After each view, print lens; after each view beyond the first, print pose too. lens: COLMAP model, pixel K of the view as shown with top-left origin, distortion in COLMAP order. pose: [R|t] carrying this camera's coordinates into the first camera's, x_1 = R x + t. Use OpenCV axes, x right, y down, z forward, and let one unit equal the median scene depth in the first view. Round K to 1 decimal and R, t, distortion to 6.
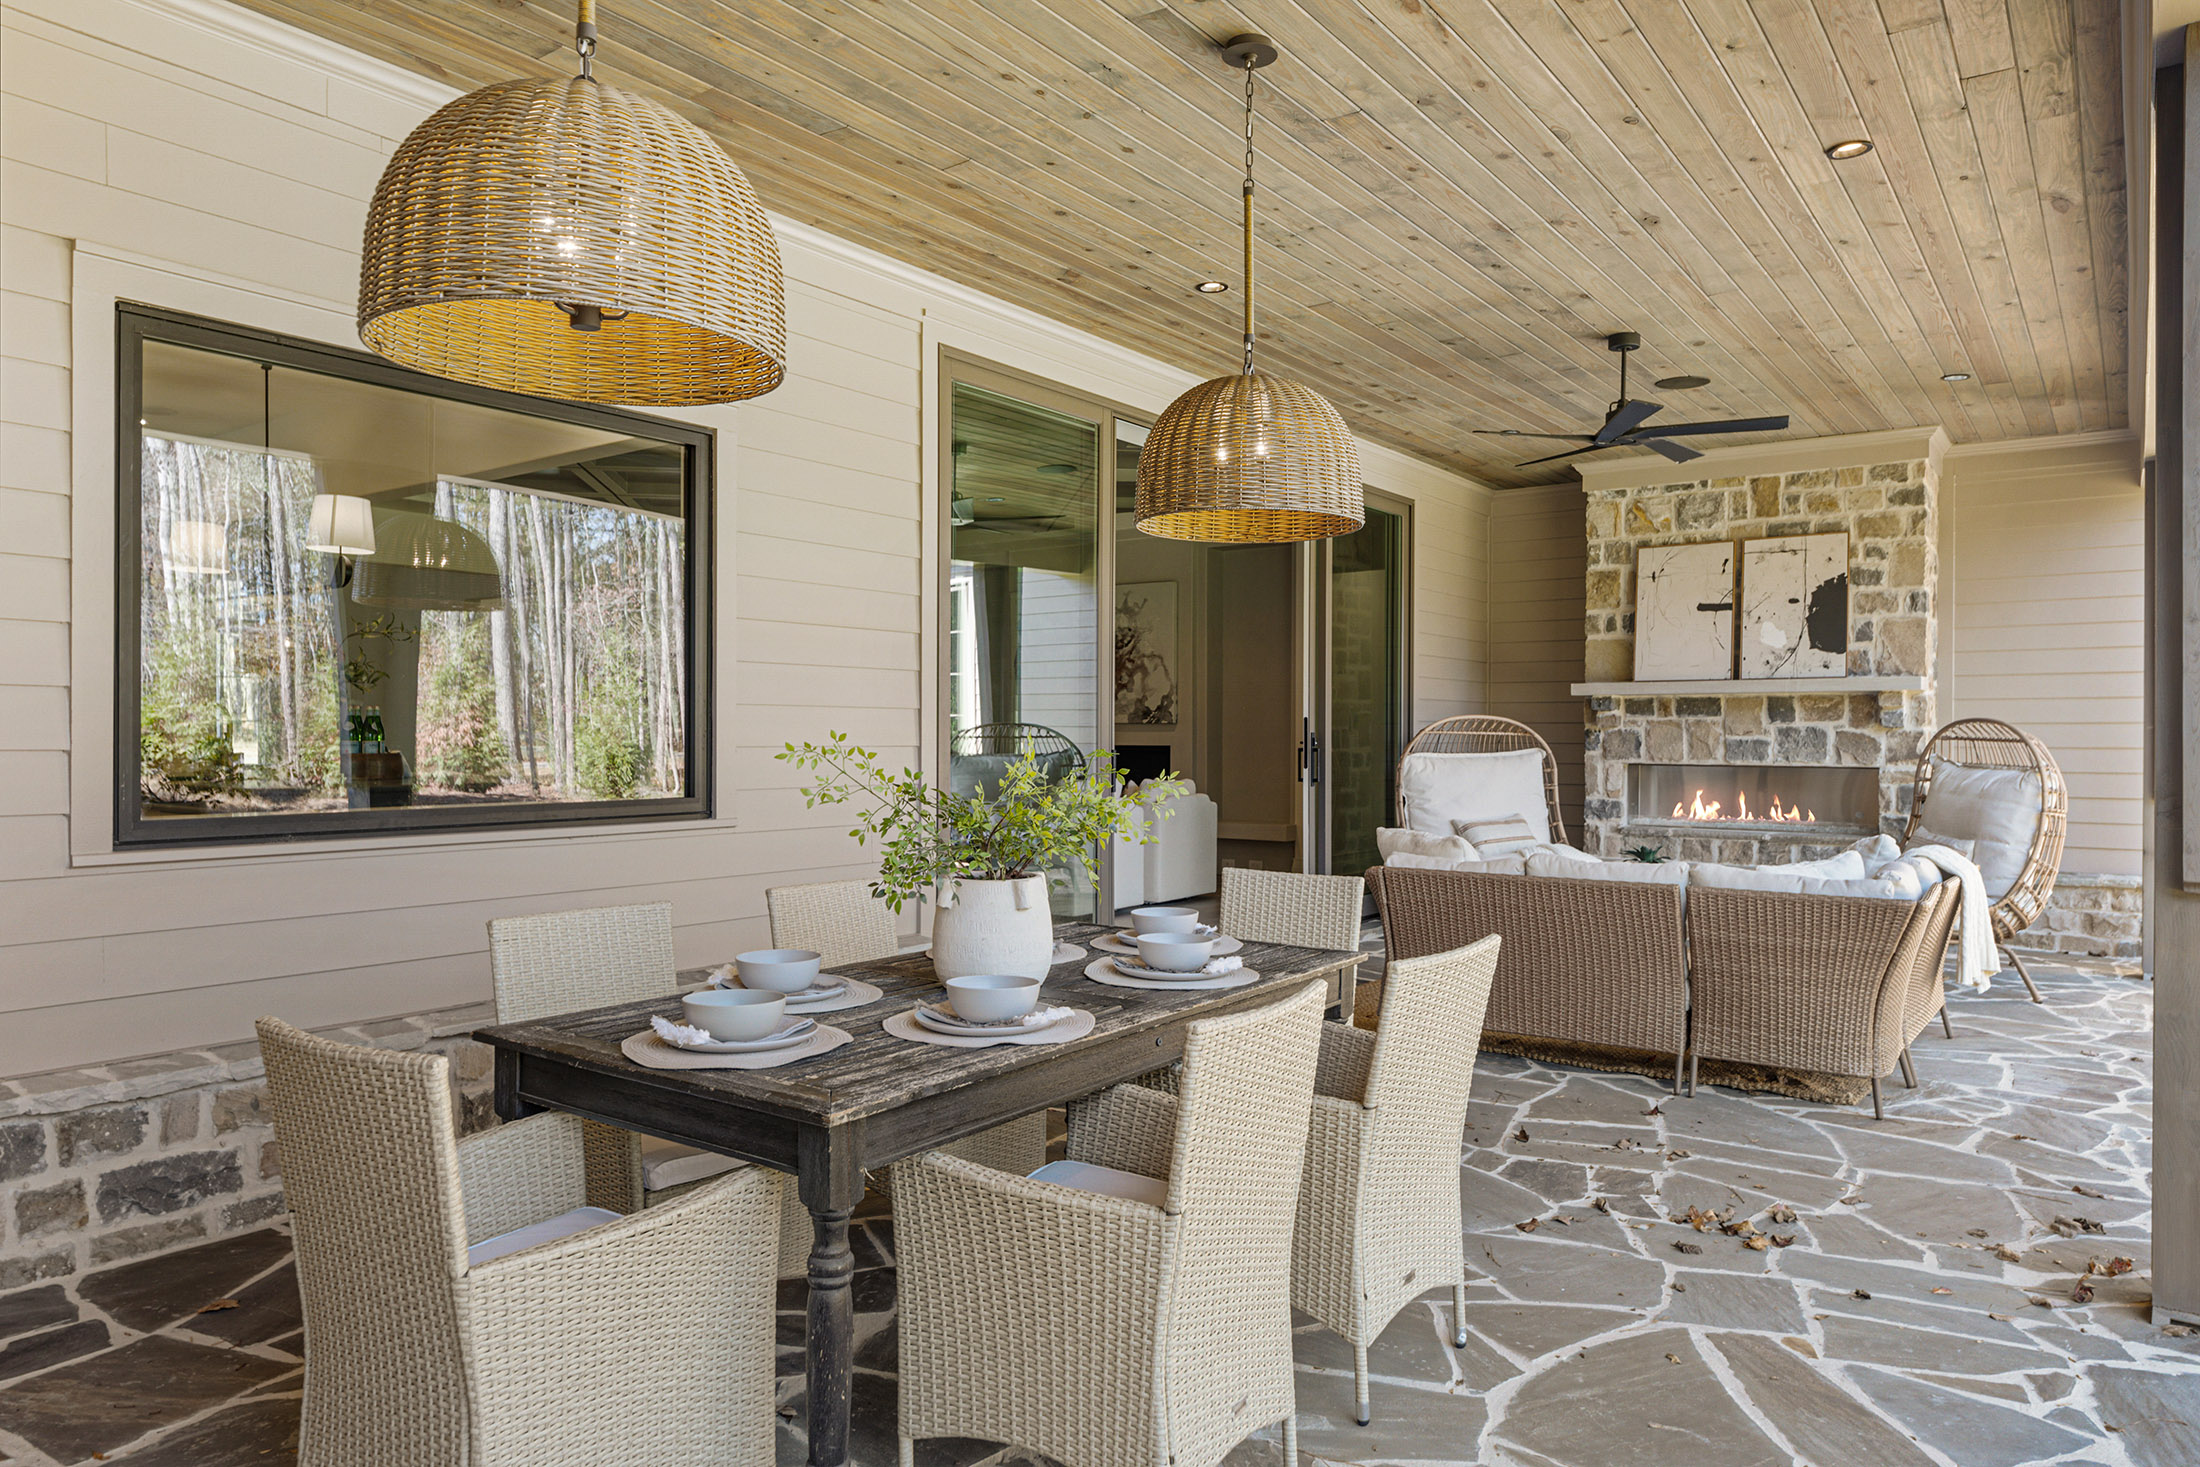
lens RADIAL K [[1431.0, 0, 1098.2], [0, 1431.0, 741.2], [0, 0, 1]] dist [0.002629, -0.003642]
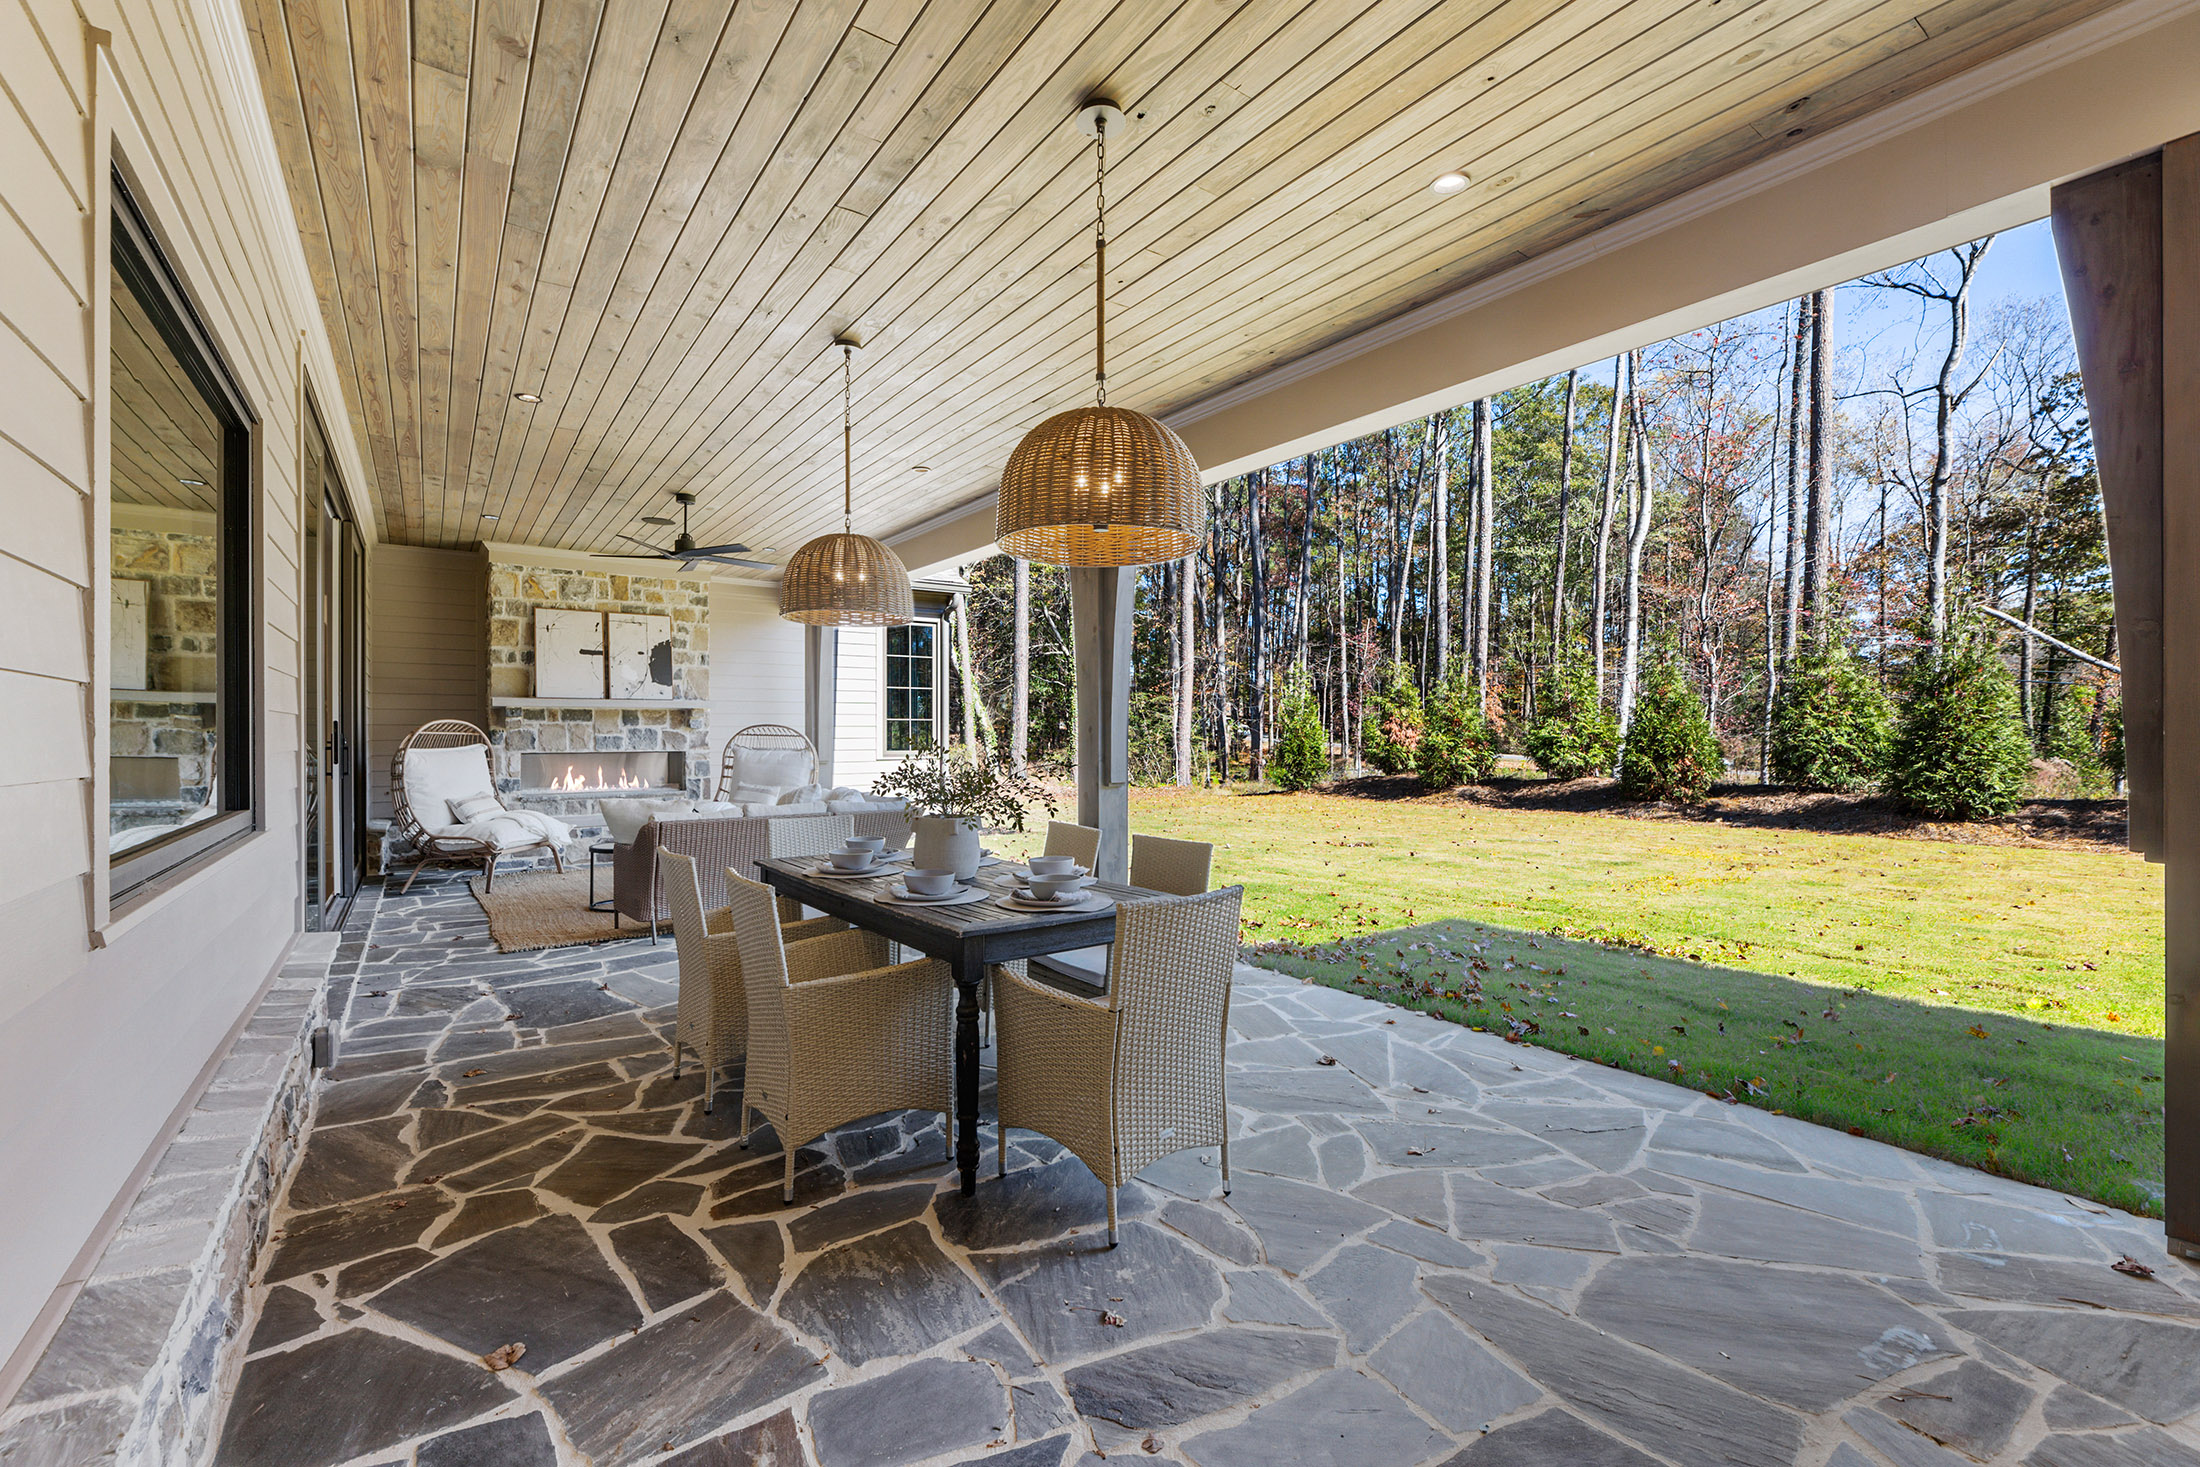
lens RADIAL K [[929.4, 0, 1102.6], [0, 929.4, 736.2], [0, 0, 1]] dist [-0.001040, 0.000142]
pose [[0.298533, -0.008220, 0.954364, -0.380946], [0.006448, 0.999957, 0.006596, -0.004474], [-0.954378, 0.004185, 0.298573, 0.156485]]
